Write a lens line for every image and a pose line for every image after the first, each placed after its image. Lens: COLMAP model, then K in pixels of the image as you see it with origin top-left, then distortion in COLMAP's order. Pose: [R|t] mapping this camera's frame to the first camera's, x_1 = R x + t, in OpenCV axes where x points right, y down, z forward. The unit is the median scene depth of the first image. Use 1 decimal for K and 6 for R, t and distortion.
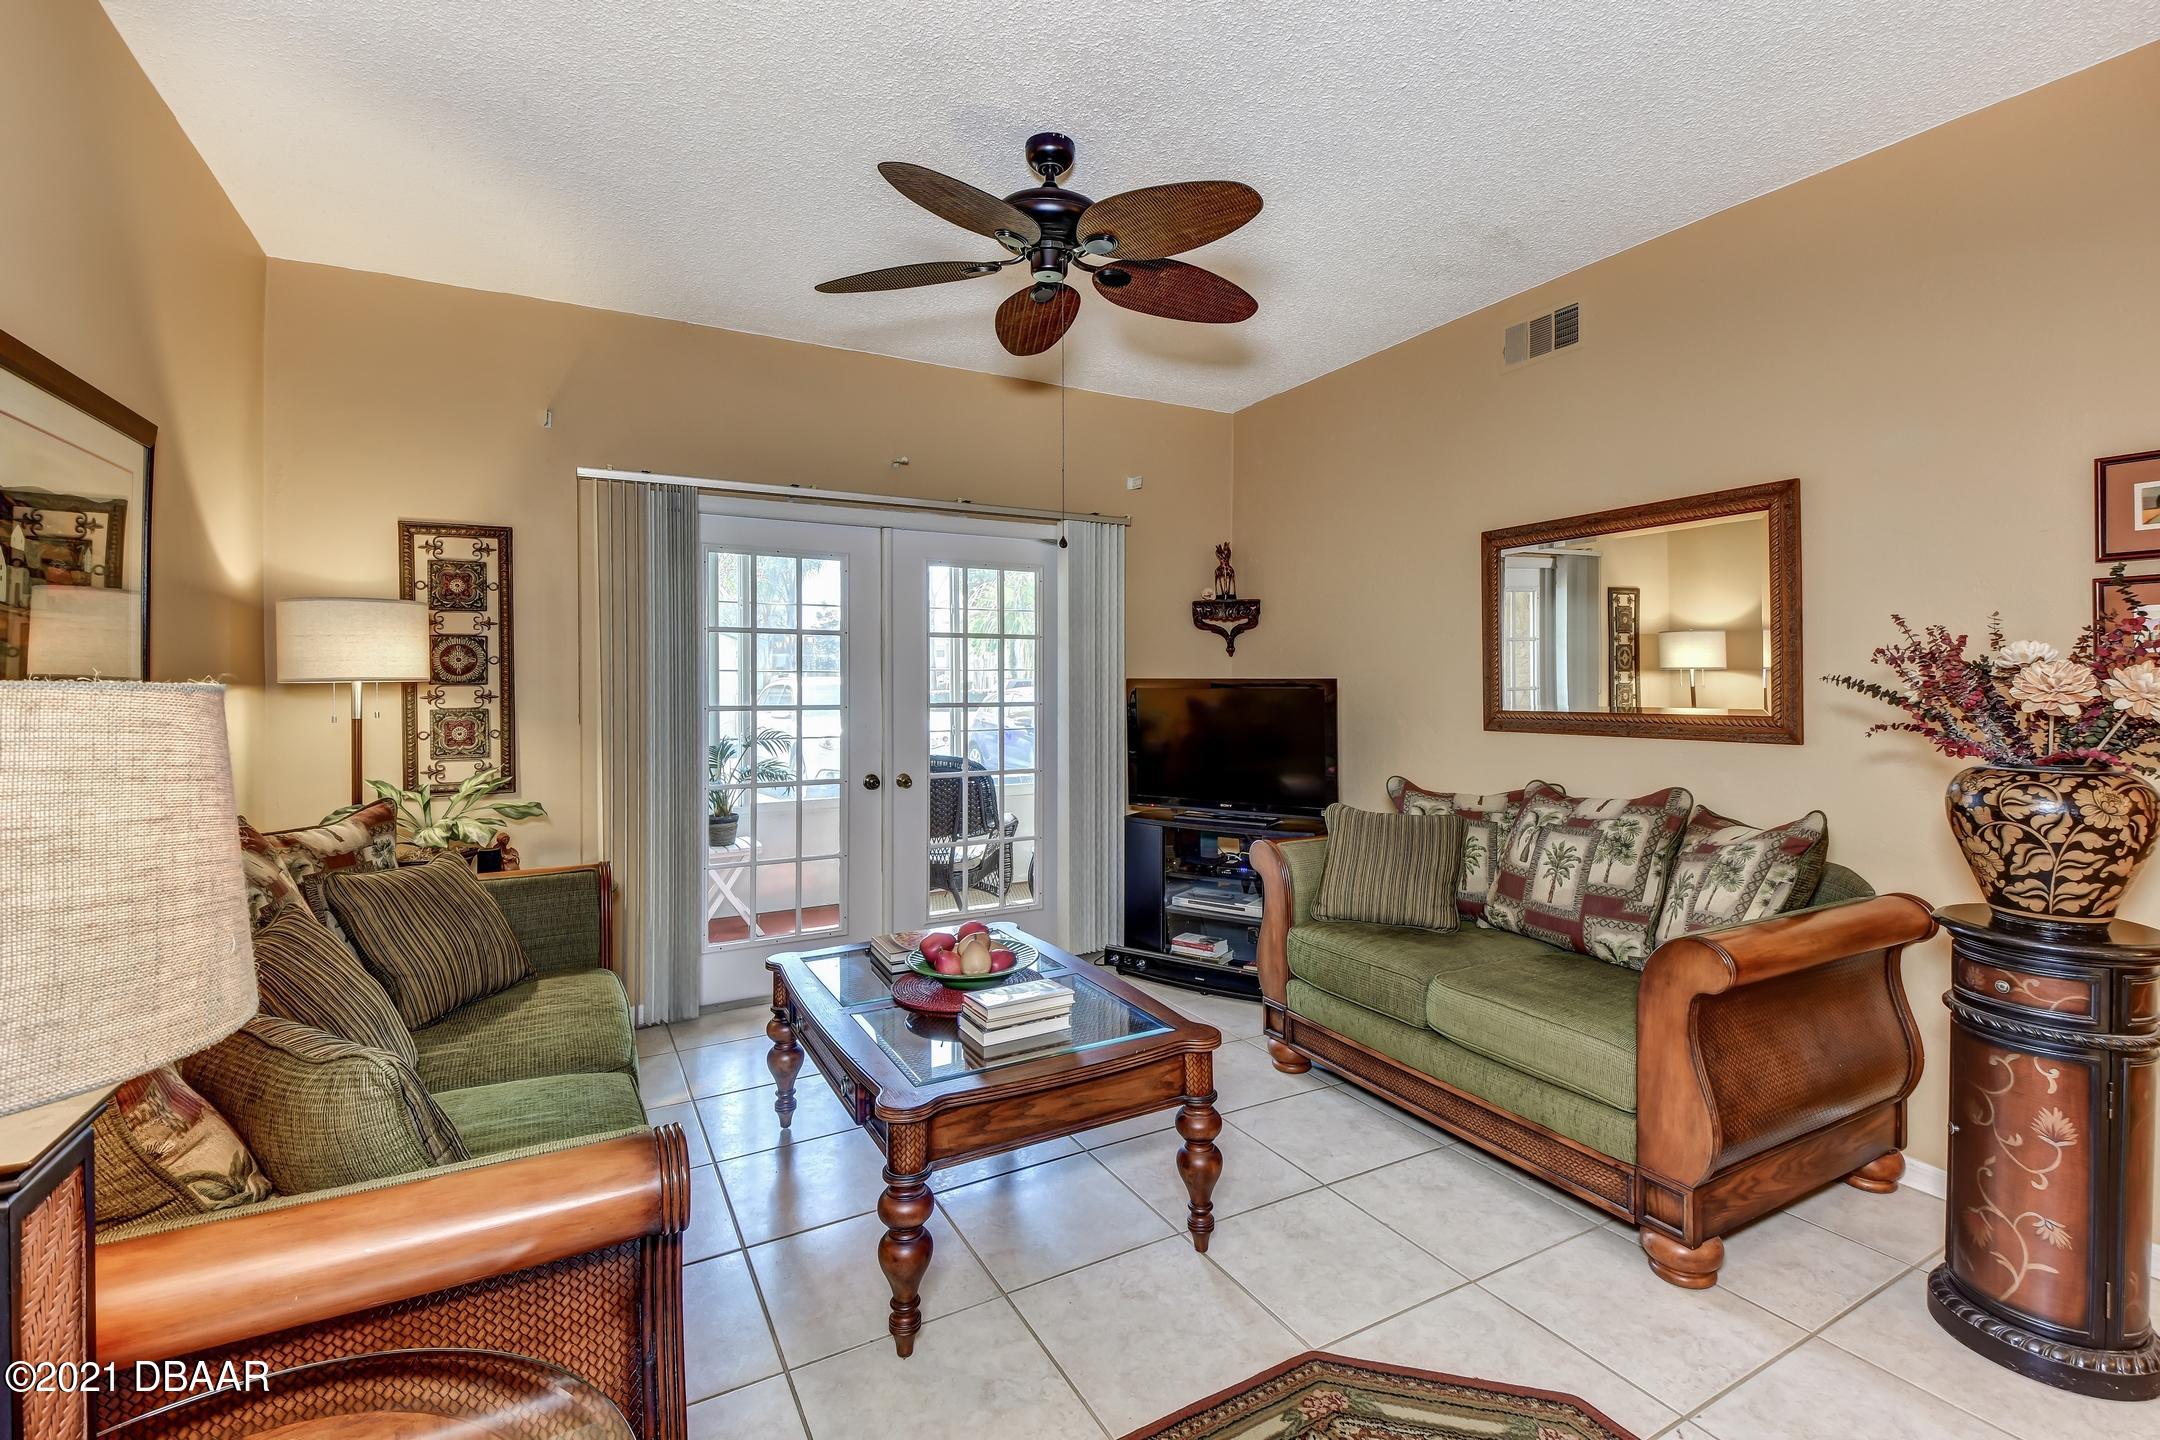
lens RADIAL K [[970.9, 0, 1081.1], [0, 970.9, 672.1], [0, 0, 1]] dist [0.011123, -0.010123]
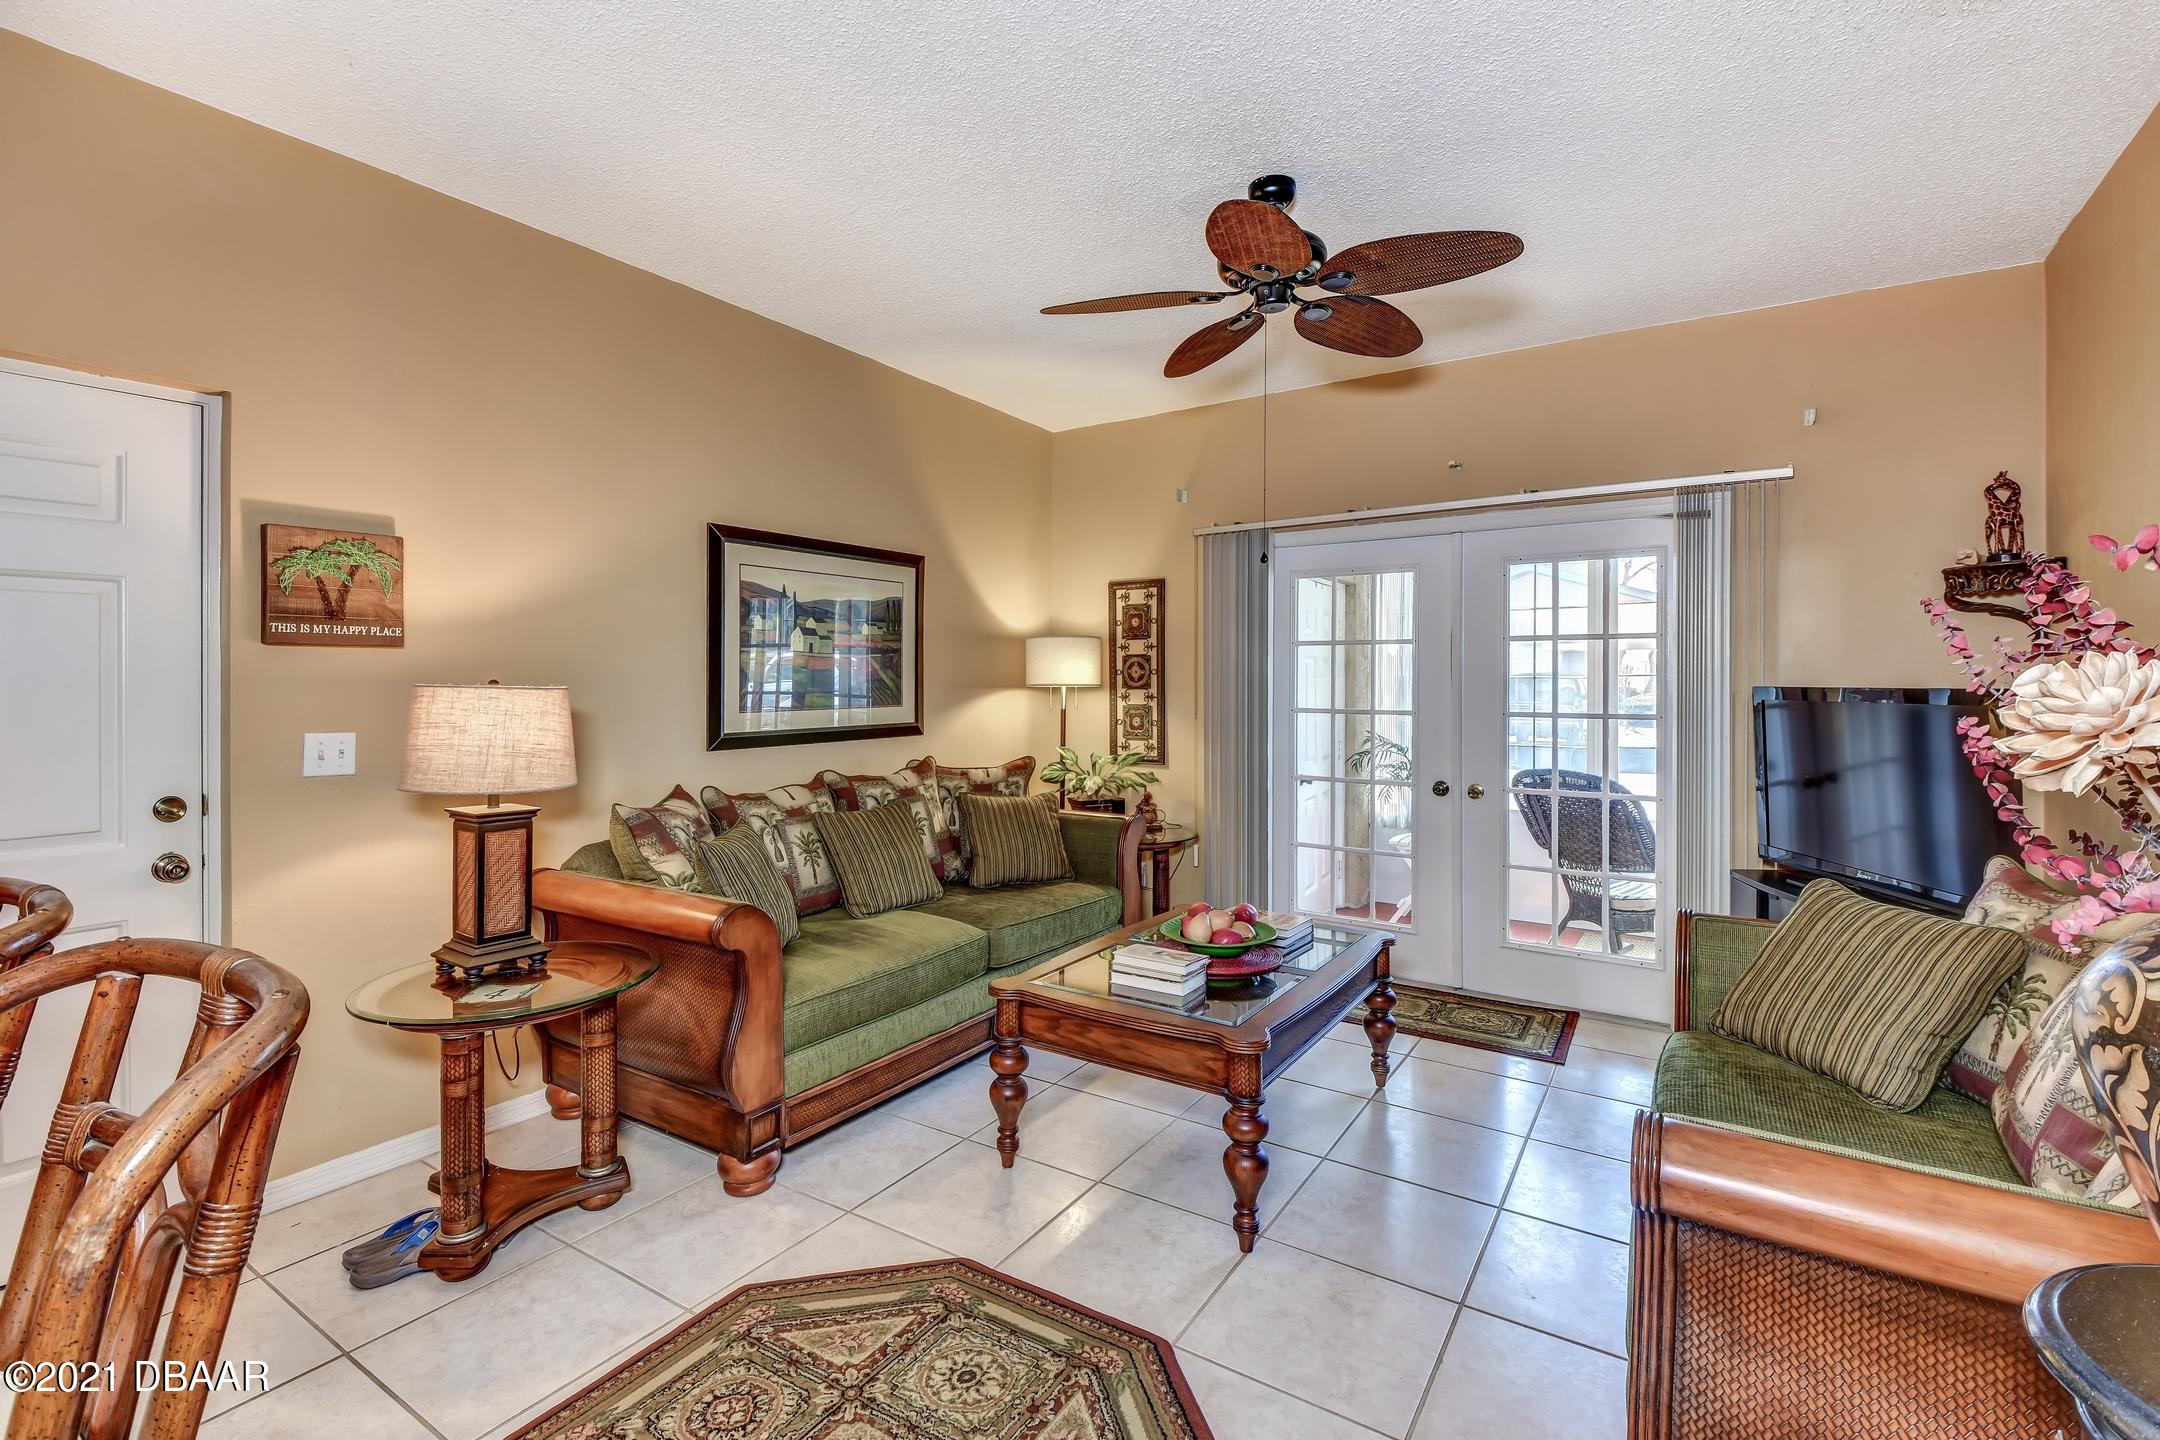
lens RADIAL K [[970.9, 0, 1074.6], [0, 970.9, 675.7], [0, 0, 1]] dist [0.011123, -0.010123]
pose [[0.448553, -0.005437, -0.893740, 0.633797], [0.004525, 0.999982, -0.003813, -0.001824], [0.893745, -0.002334, 0.448570, 0.256123]]
